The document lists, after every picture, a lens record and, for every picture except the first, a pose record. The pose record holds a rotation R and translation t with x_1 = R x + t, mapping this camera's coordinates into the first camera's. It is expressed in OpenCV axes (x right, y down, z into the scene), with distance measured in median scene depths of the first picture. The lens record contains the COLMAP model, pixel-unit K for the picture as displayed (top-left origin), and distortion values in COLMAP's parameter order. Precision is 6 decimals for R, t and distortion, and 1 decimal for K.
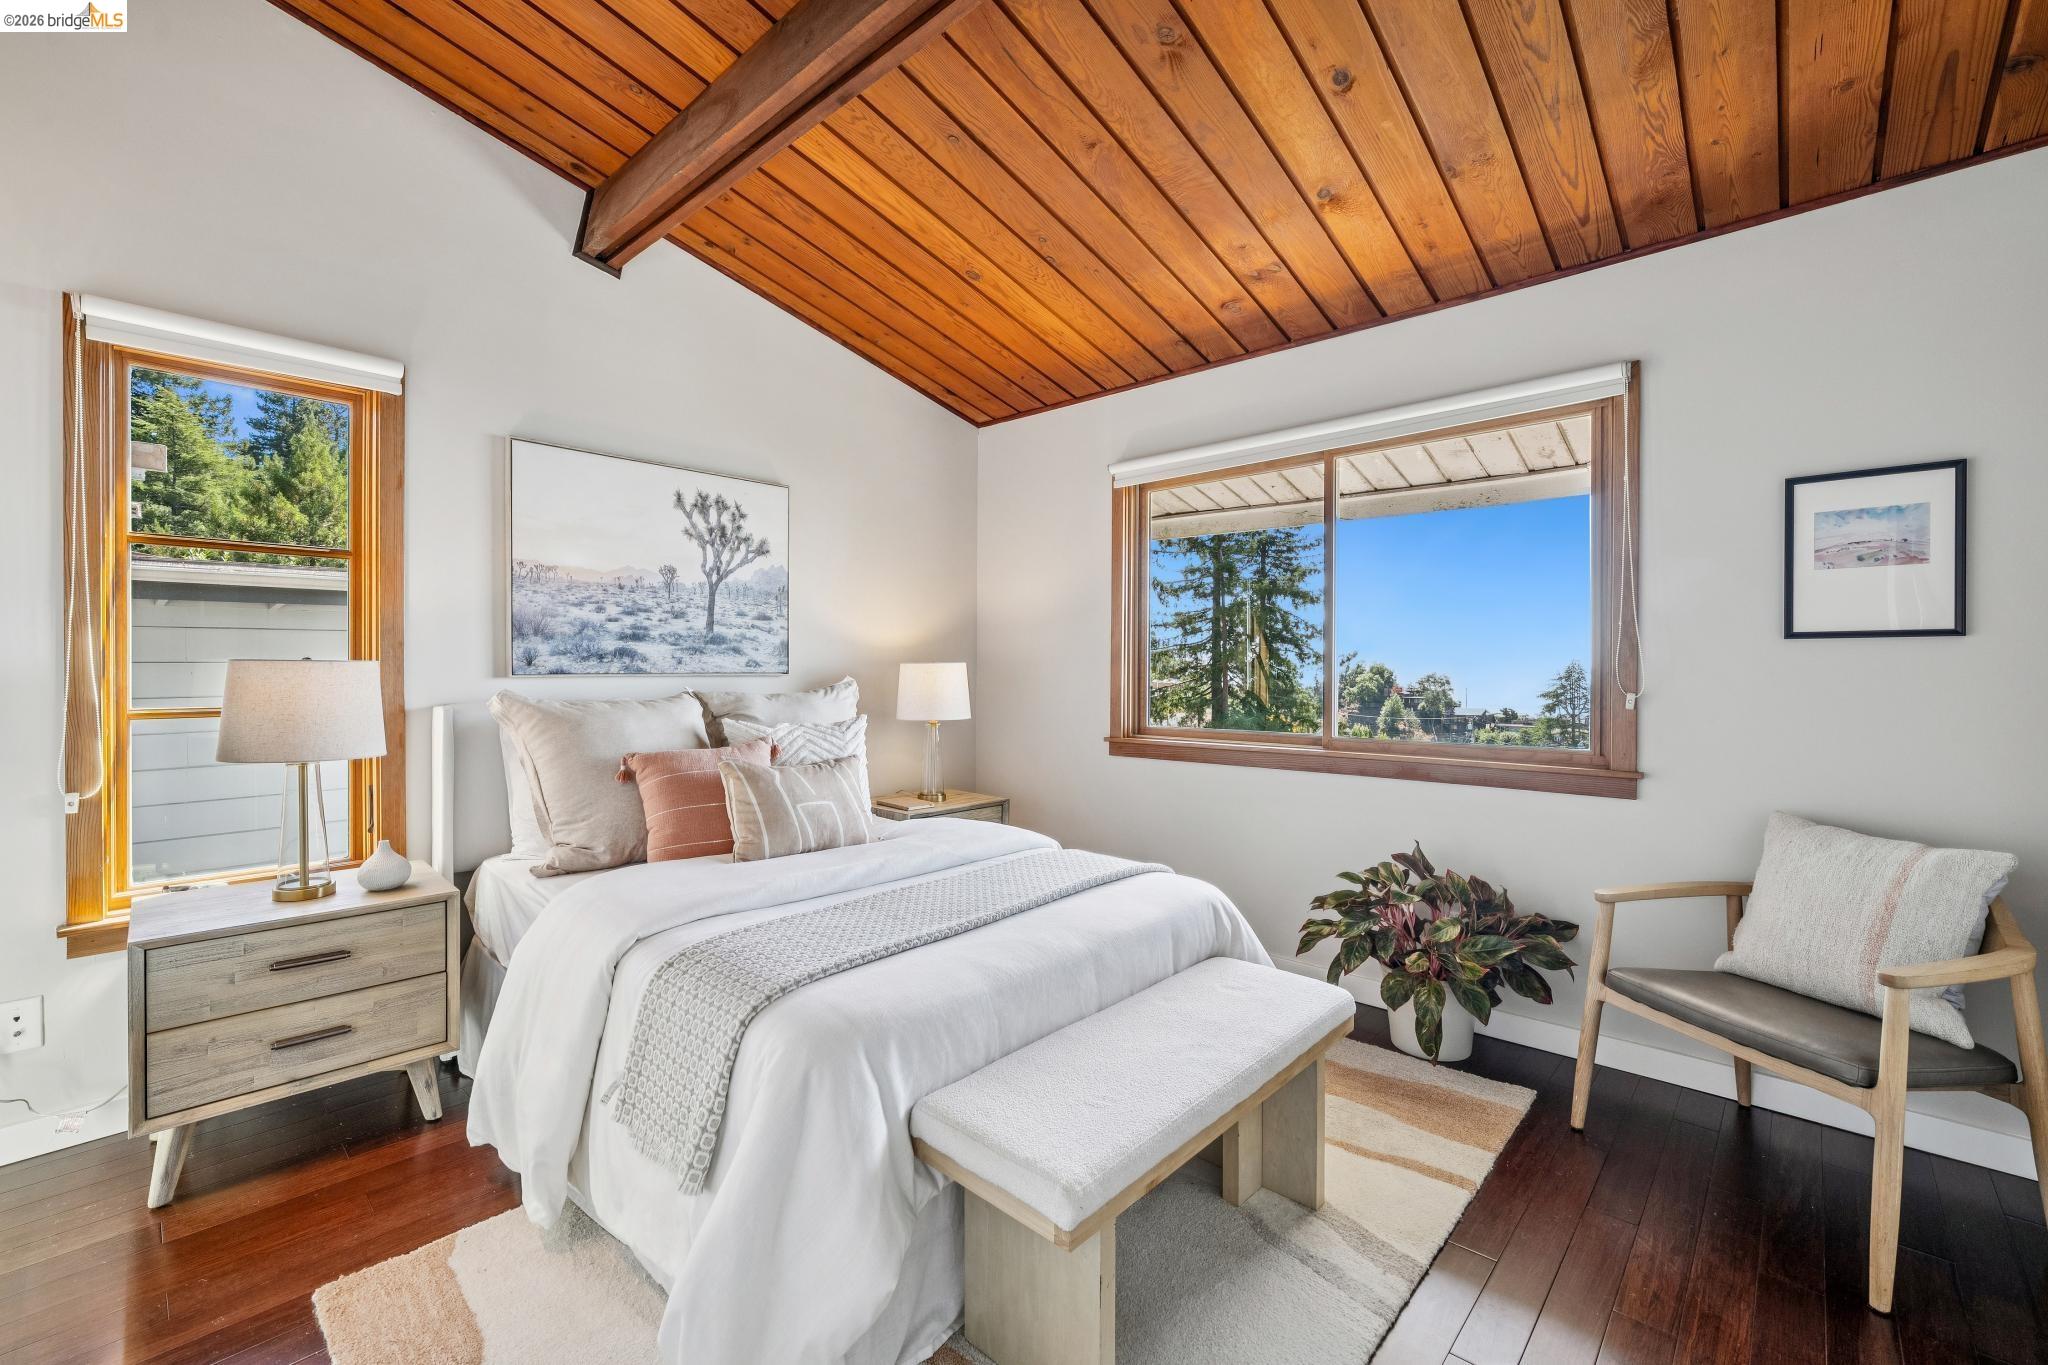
lens RADIAL K [[872.8, 0, 1031.0], [0, 872.8, 678.5], [0, 0, 1]] dist [0.000821, -0.000055]
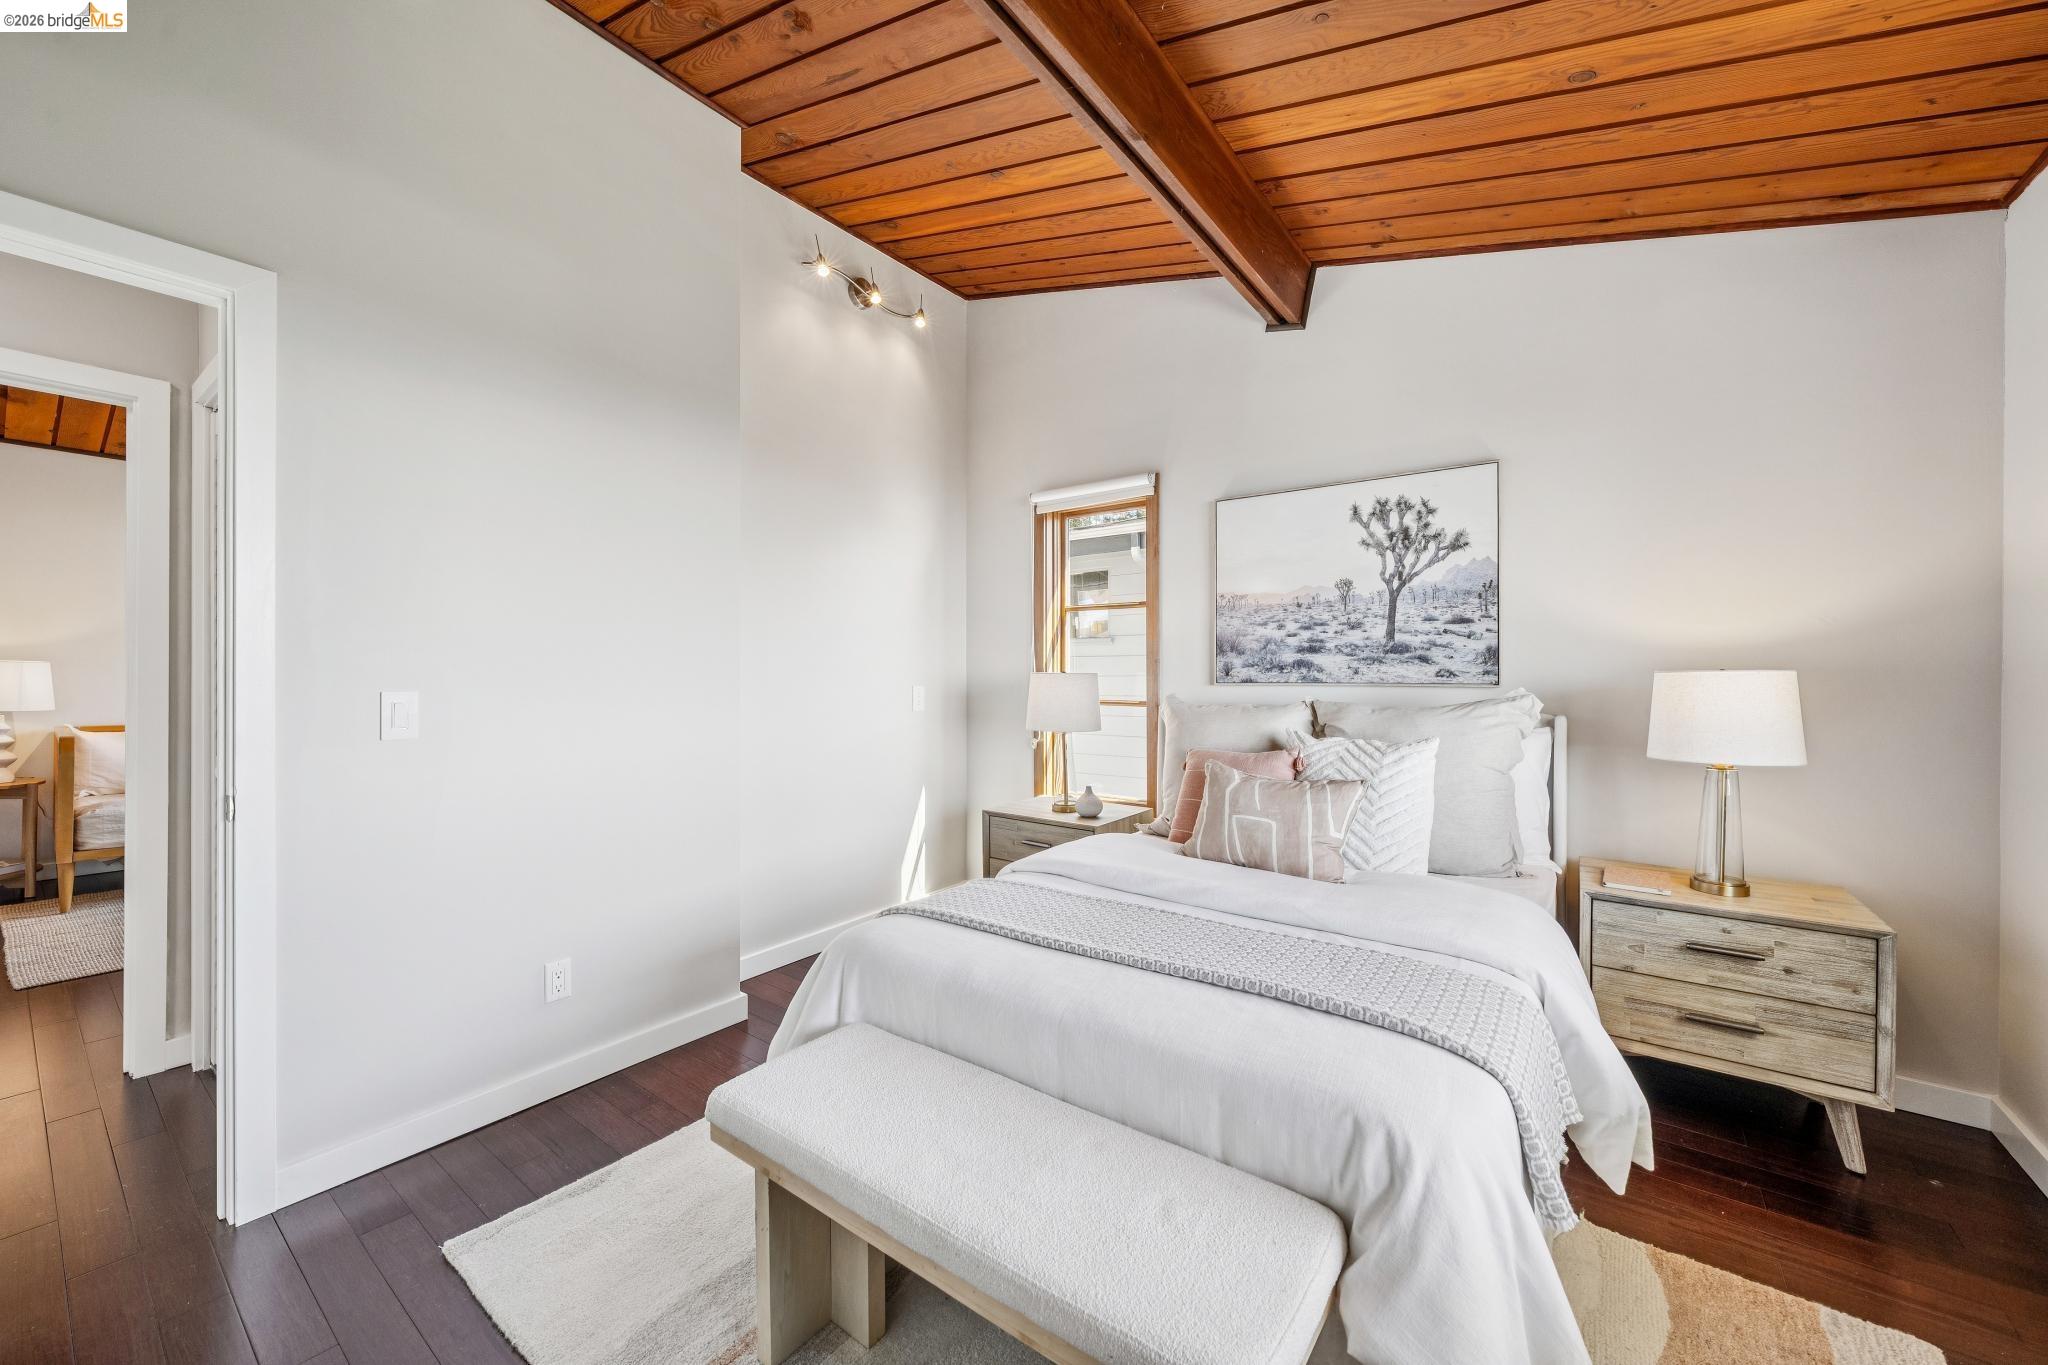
lens RADIAL K [[788.2, 0, 1018.0], [0, 788.2, 680.1], [0, 0, 1]] dist [-0.002198, -0.000339]
pose [[0.074427, 0.005281, -0.997212, 0.485815], [-0.013554, 0.999899, 0.004283, -0.008137], [0.997134, 0.013197, 0.074492, 0.541406]]
